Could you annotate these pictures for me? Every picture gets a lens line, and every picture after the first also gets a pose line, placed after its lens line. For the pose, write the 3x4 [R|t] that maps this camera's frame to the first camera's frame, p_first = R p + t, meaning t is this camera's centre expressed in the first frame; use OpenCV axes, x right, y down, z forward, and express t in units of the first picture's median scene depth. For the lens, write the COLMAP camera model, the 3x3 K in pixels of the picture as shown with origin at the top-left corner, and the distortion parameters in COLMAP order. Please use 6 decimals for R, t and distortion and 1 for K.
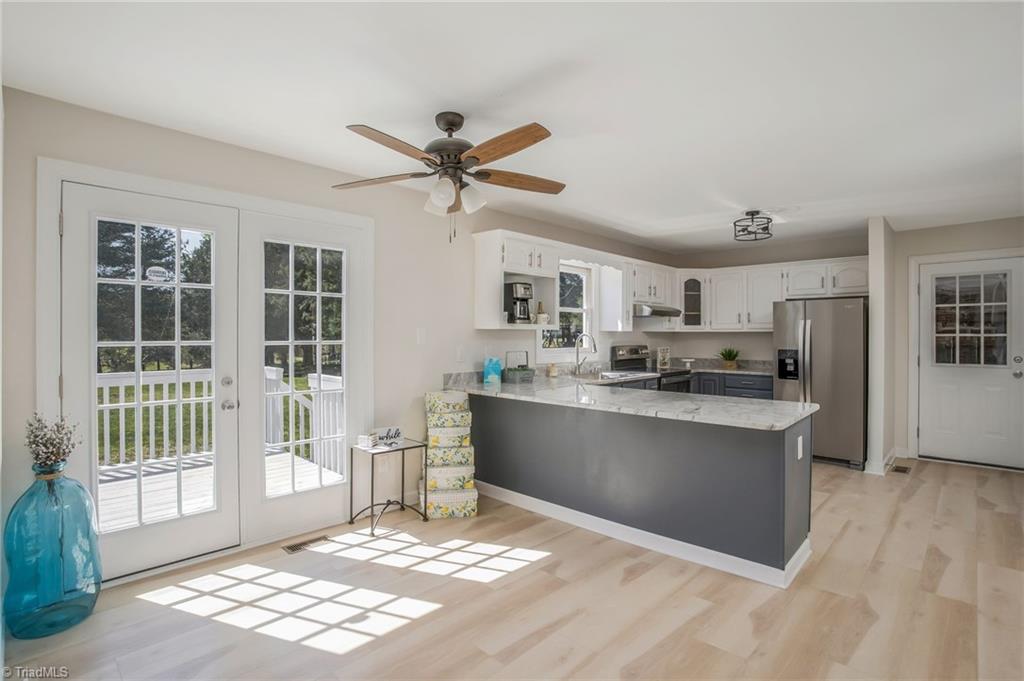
lens RADIAL K [[498.8, 0, 486.3], [0, 498.8, 333.1], [0, 0, 1]] dist [-0.060448, 0.012372]
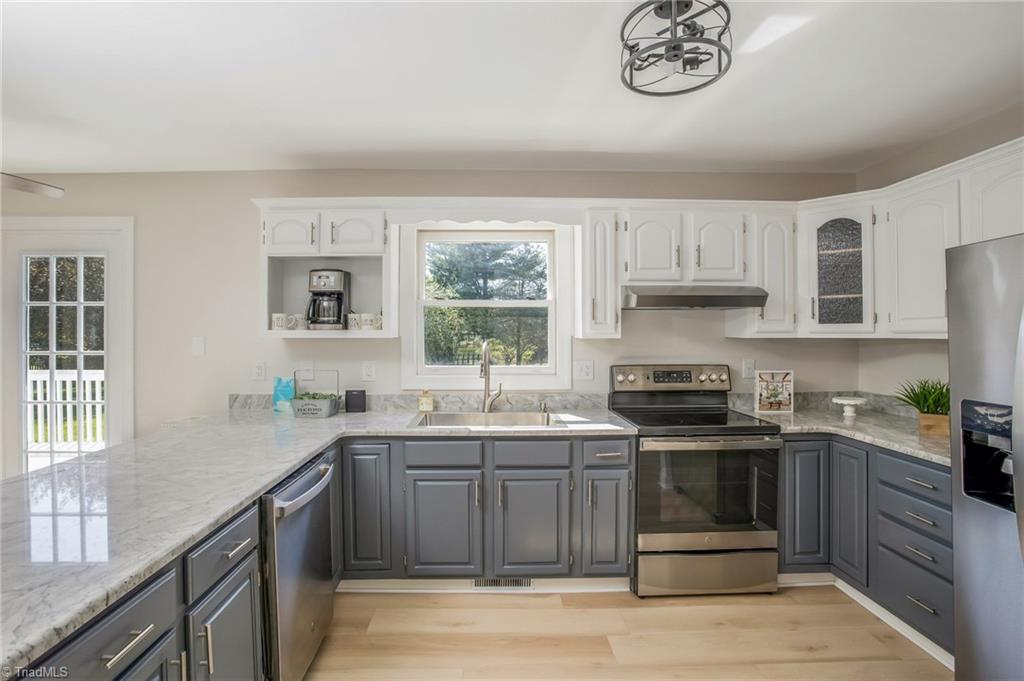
lens RADIAL K [[498.8, 0, 496.0], [0, 498.8, 327.7], [0, 0, 1]] dist [-0.060448, 0.012372]
pose [[0.723860, -0.012797, -0.689828, 0.923904], [0.005209, 0.999901, -0.013083, -0.014627], [0.689927, 0.005877, 0.723855, 0.887091]]
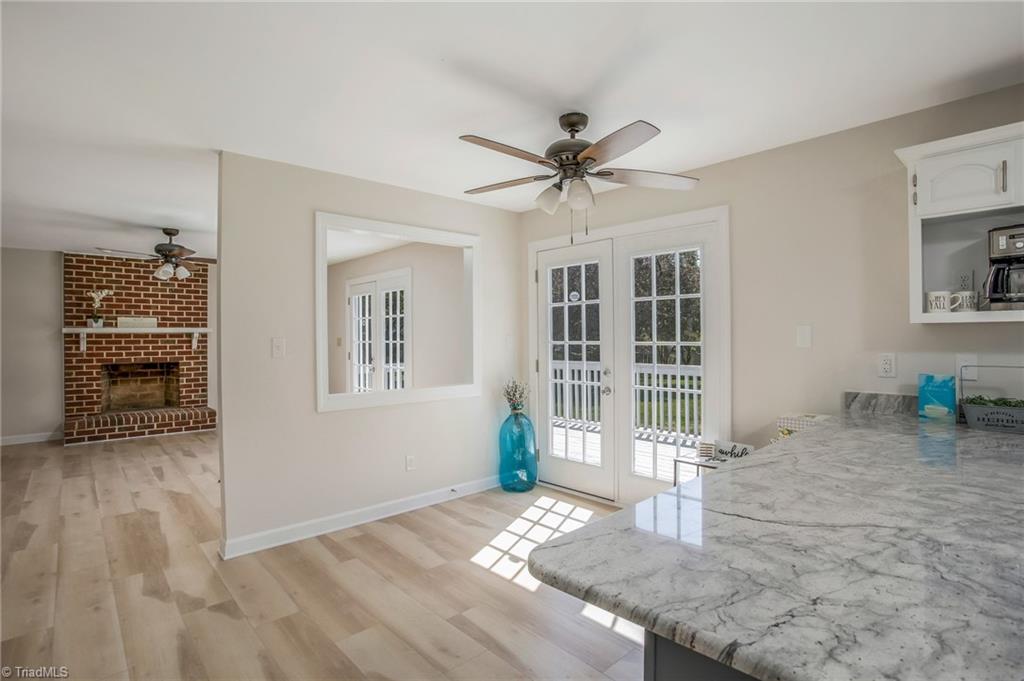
lens RADIAL K [[498.8, 0, 530.7], [0, 498.8, 332.6], [0, 0, 1]] dist [-0.060448, 0.012372]
pose [[-0.011140, -0.008874, -0.999899, 0.708351], [0.012755, 0.999878, -0.009016, 0.001261], [0.999857, -0.012855, -0.011026, 0.709066]]
